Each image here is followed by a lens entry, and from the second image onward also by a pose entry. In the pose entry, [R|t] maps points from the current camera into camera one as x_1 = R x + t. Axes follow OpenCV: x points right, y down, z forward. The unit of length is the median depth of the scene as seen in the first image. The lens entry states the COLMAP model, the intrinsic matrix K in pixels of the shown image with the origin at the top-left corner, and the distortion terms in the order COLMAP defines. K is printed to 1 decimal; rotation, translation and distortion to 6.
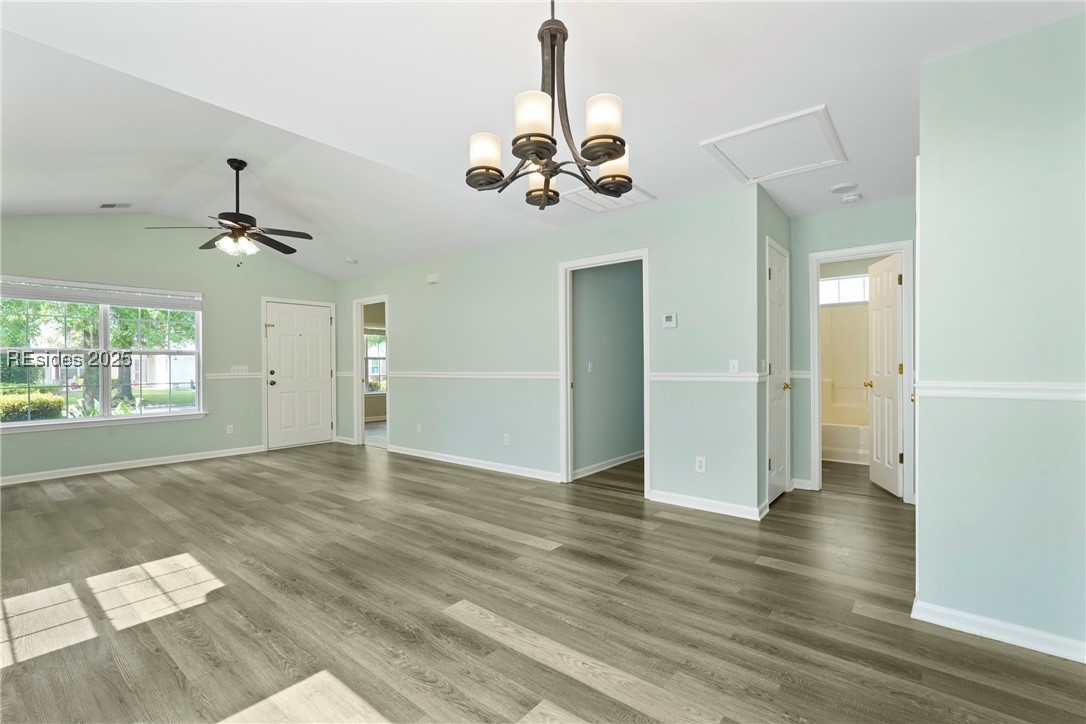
lens RADIAL K [[479.4, 0, 537.3], [0, 479.4, 362.8], [0, 0, 1]] dist [-0.013457, 0.007483]
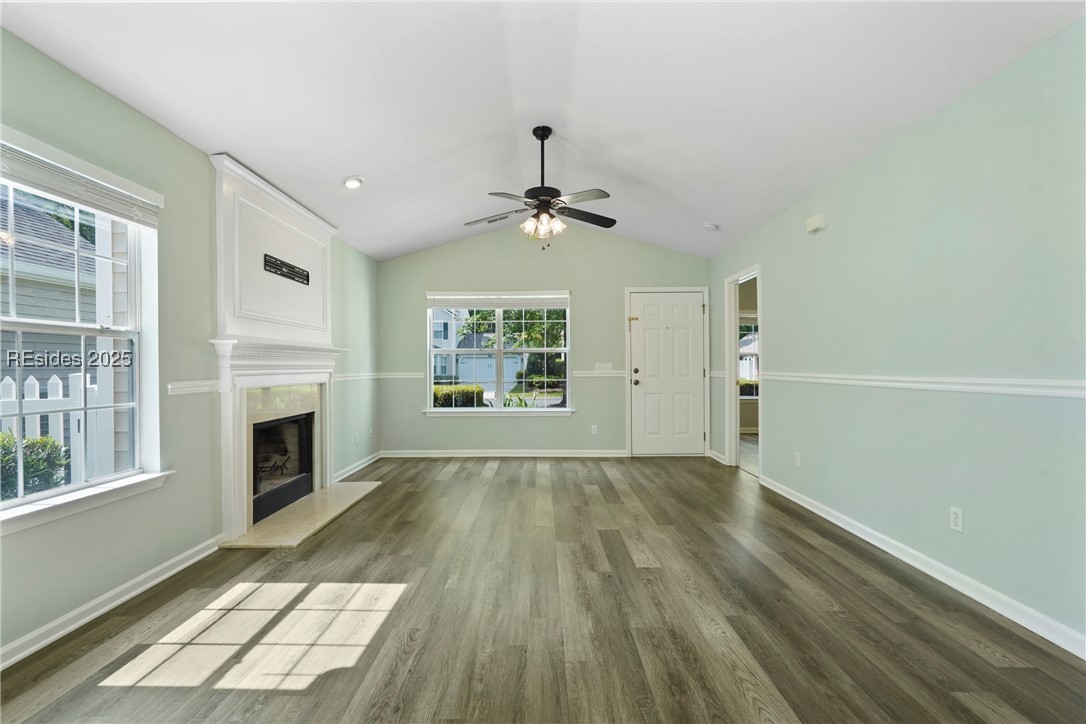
lens RADIAL K [[479.4, 0, 540.4], [0, 479.4, 364.8], [0, 0, 1]] dist [-0.013457, 0.007483]
pose [[0.630212, 0.003822, -0.776414, 0.069992], [0.003558, 0.999963, 0.007810, 0.002290], [0.776415, -0.007684, 0.630175, 0.608766]]
